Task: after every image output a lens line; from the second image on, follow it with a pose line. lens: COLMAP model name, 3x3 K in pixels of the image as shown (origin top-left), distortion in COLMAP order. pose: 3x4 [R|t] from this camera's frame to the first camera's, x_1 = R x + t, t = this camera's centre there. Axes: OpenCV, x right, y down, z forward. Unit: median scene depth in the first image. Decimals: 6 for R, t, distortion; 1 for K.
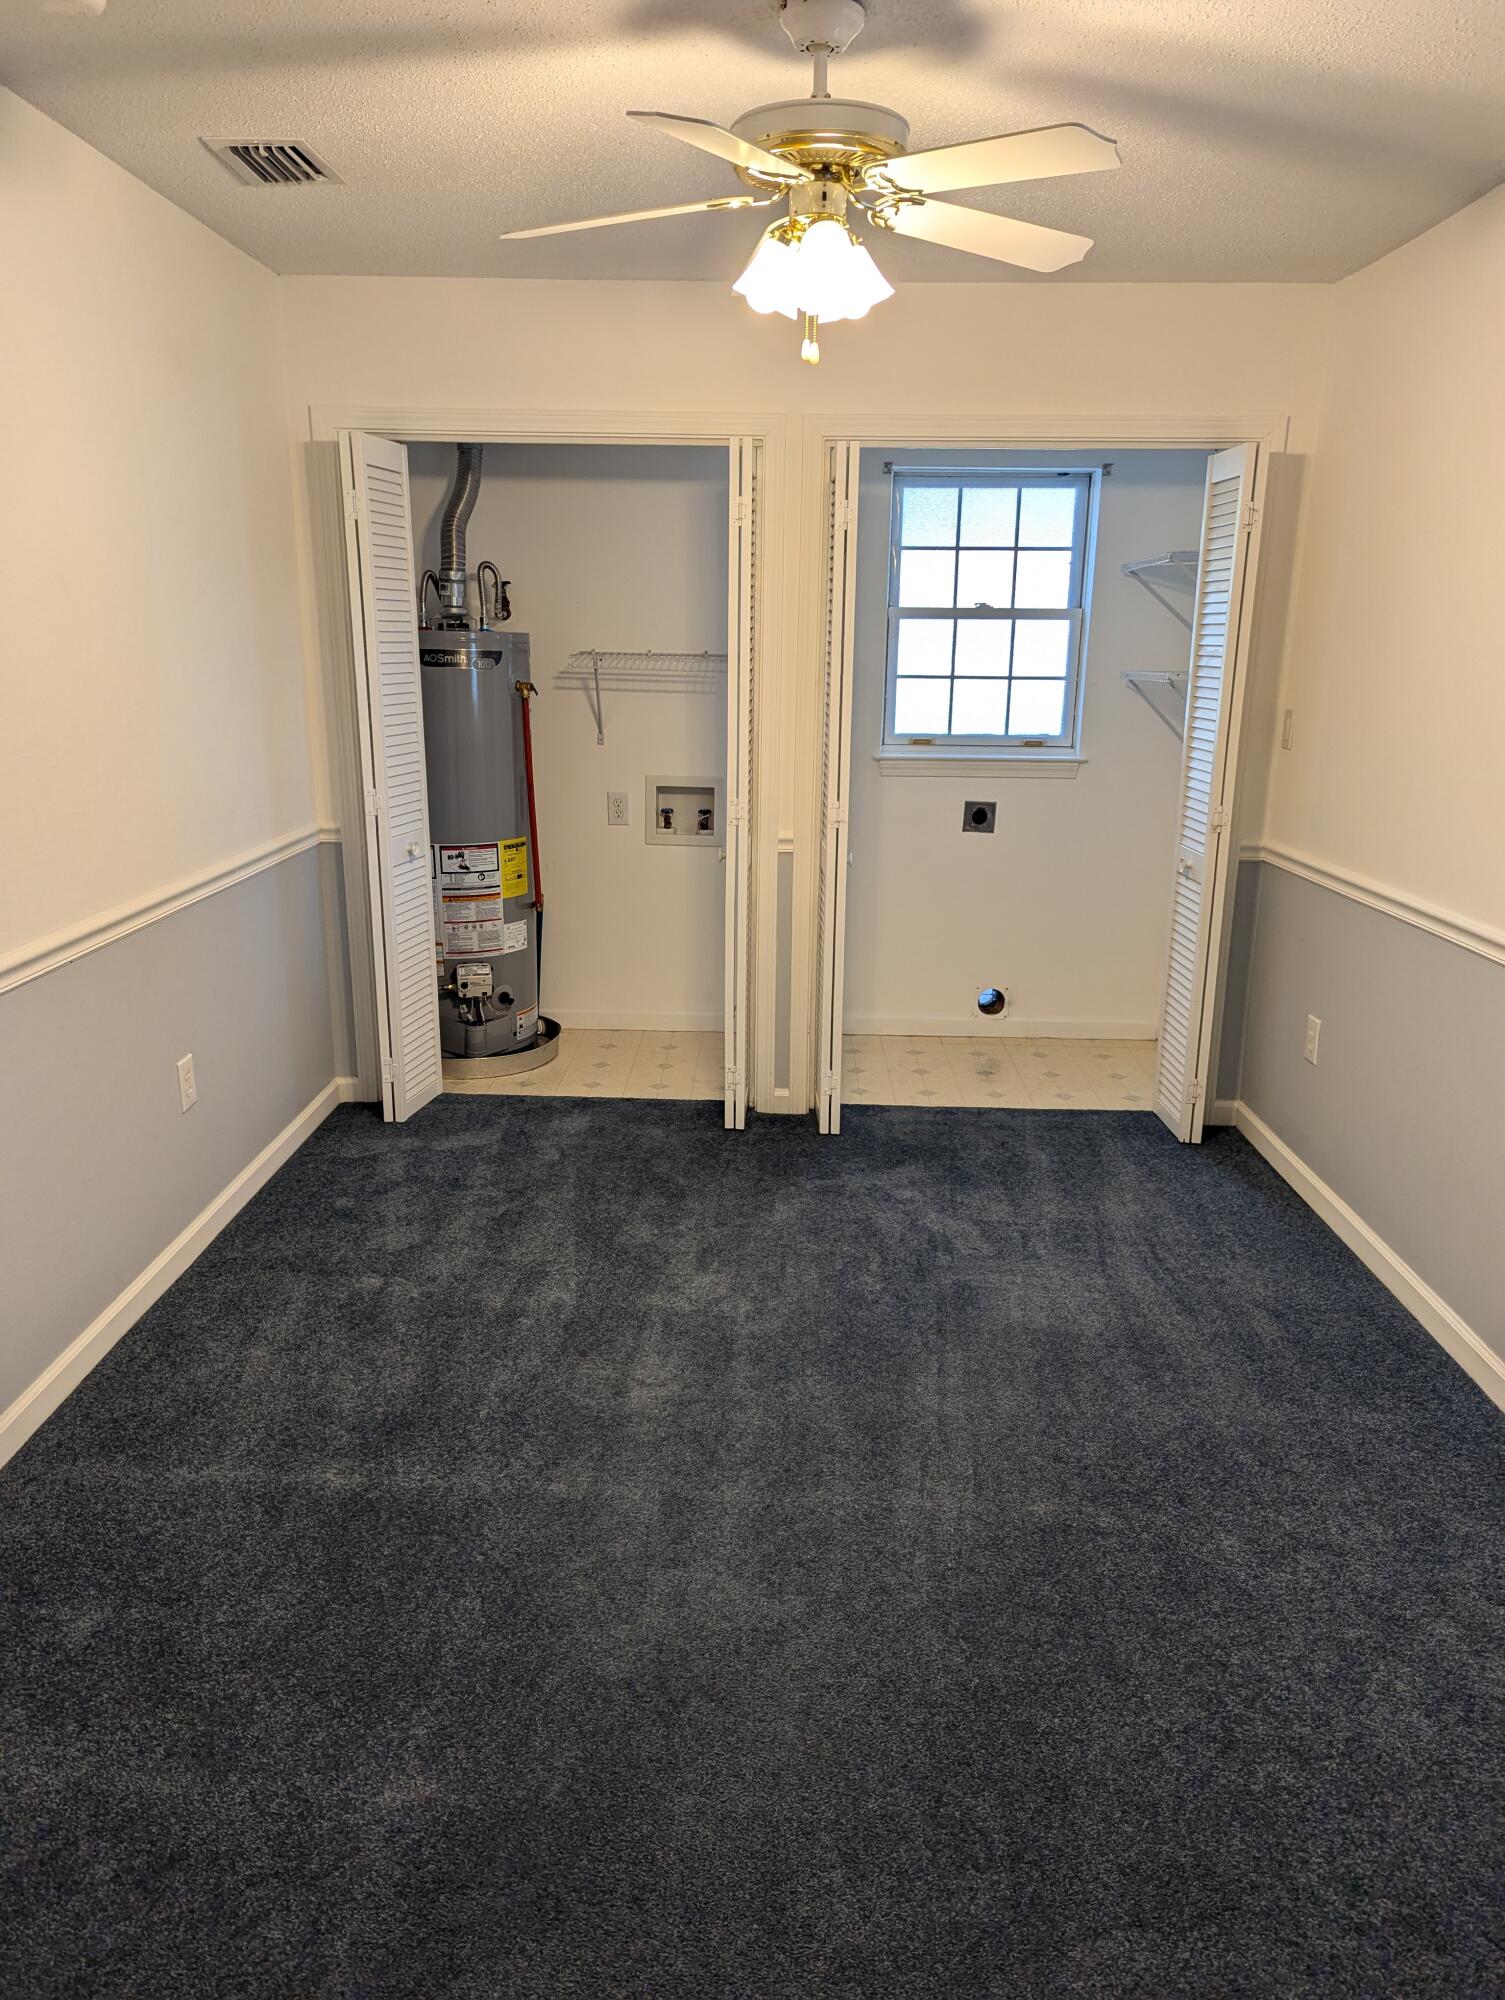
lens RADIAL K [[1451.6, 0, 752.5], [0, 1451.6, 1000.0], [0, 0, 1]] dist [0.110173, -0.125525]
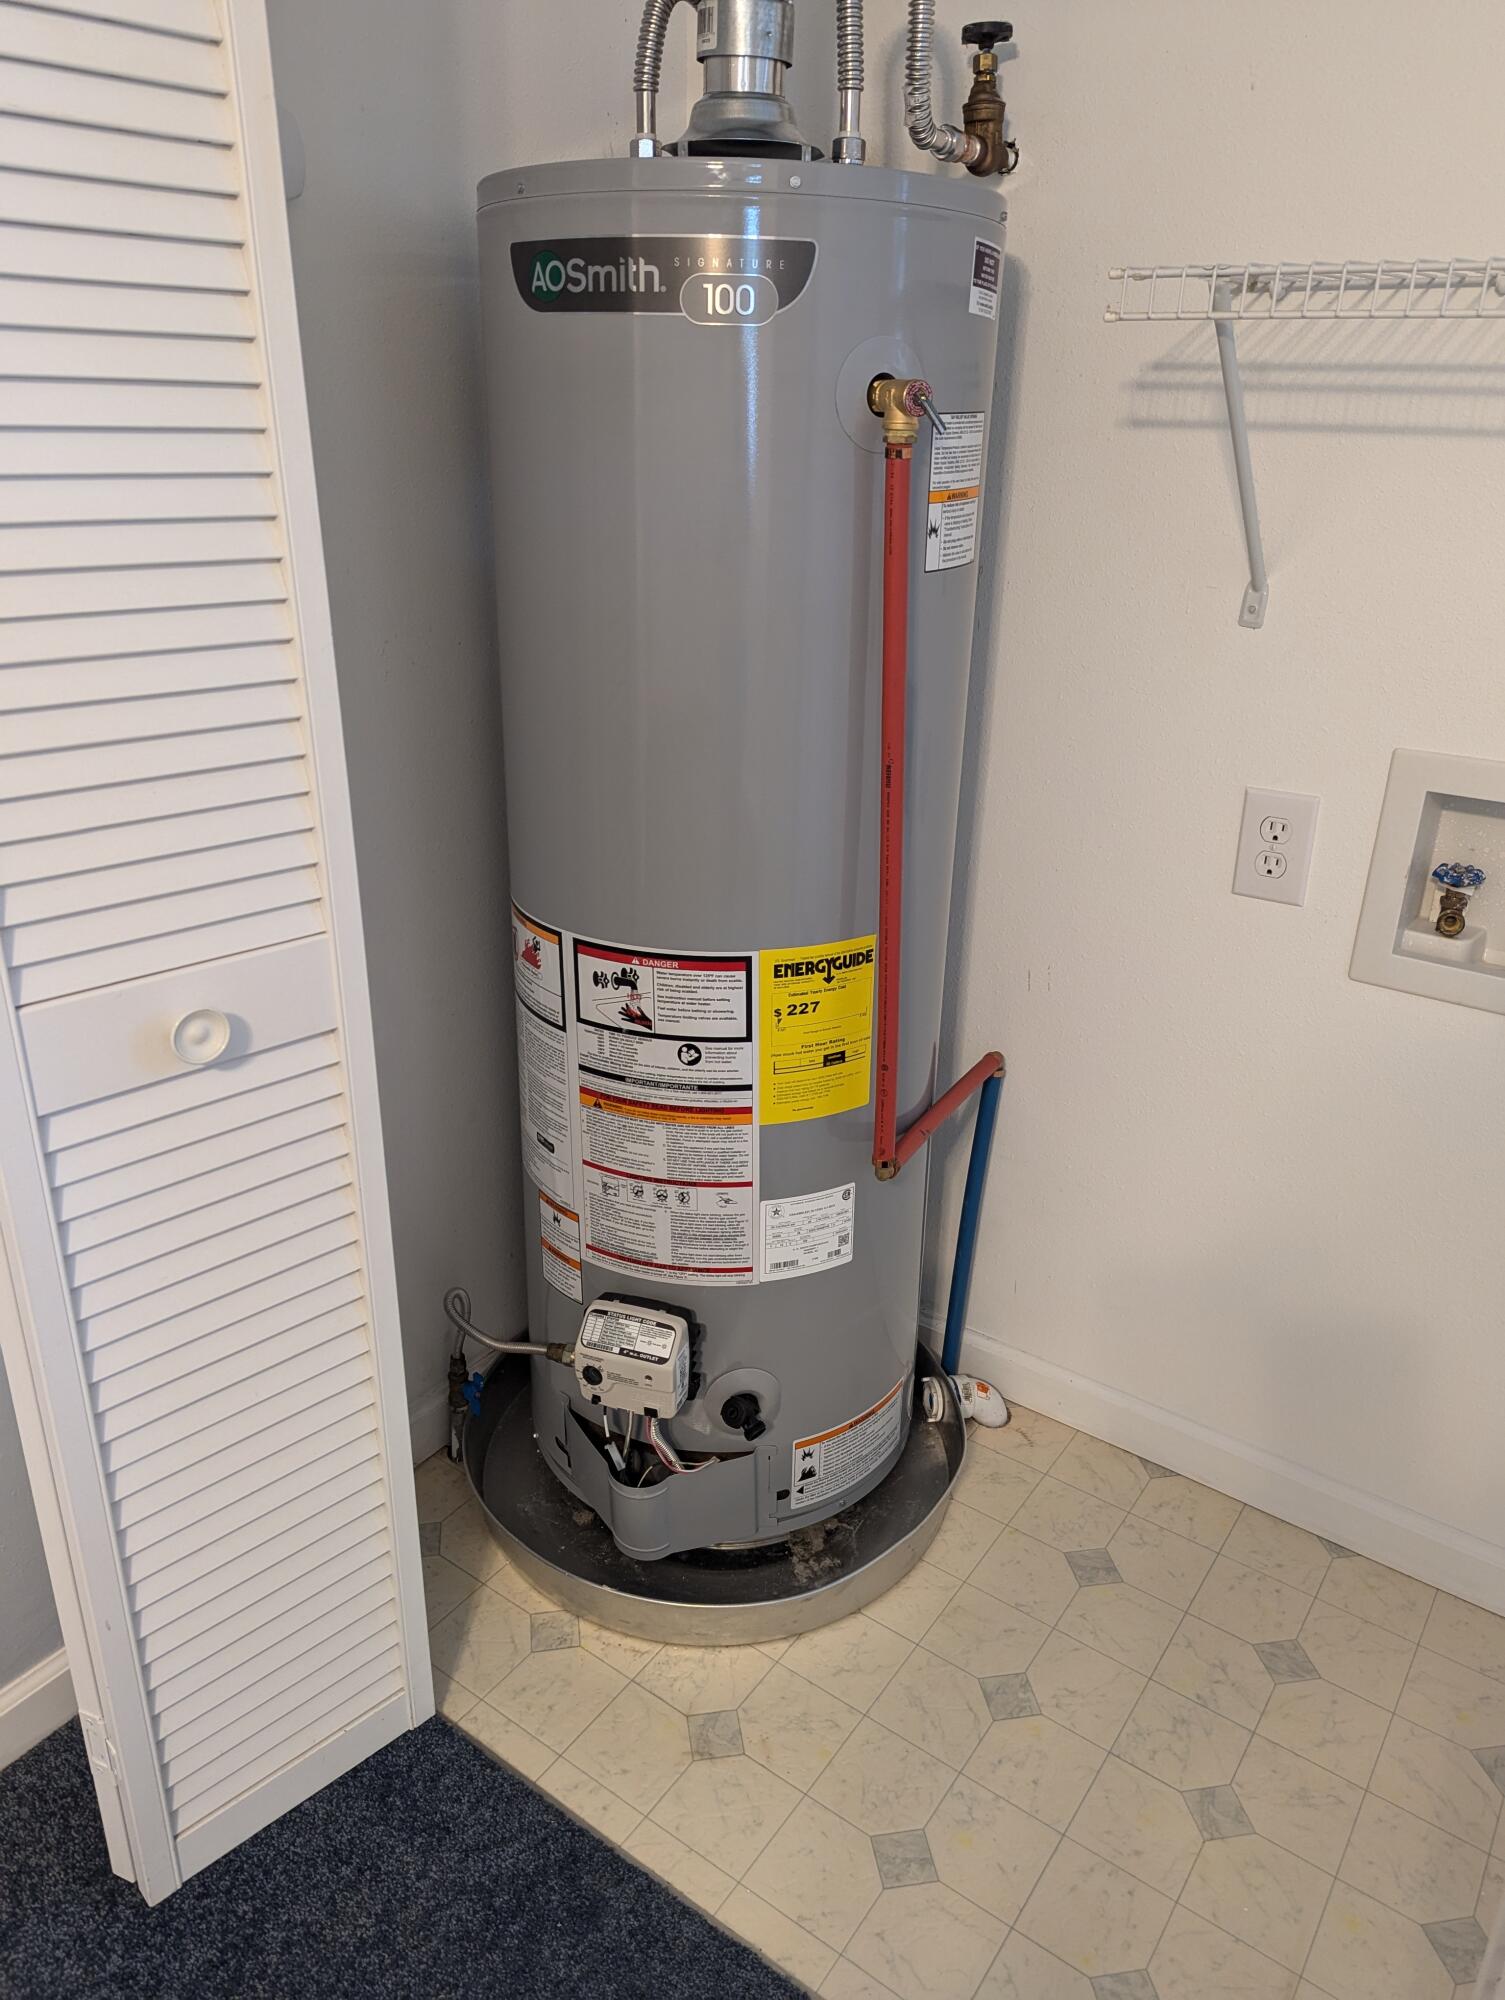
lens RADIAL K [[1451.6, 0, 752.5], [0, 1451.6, 1000.0], [0, 0, 1]] dist [0.110173, -0.125525]
pose [[0.827973, 0.211706, -0.519270, -0.019148], [-0.147165, 0.975574, 0.163088, -0.146544], [0.541113, -0.058614, 0.838904, 0.749029]]
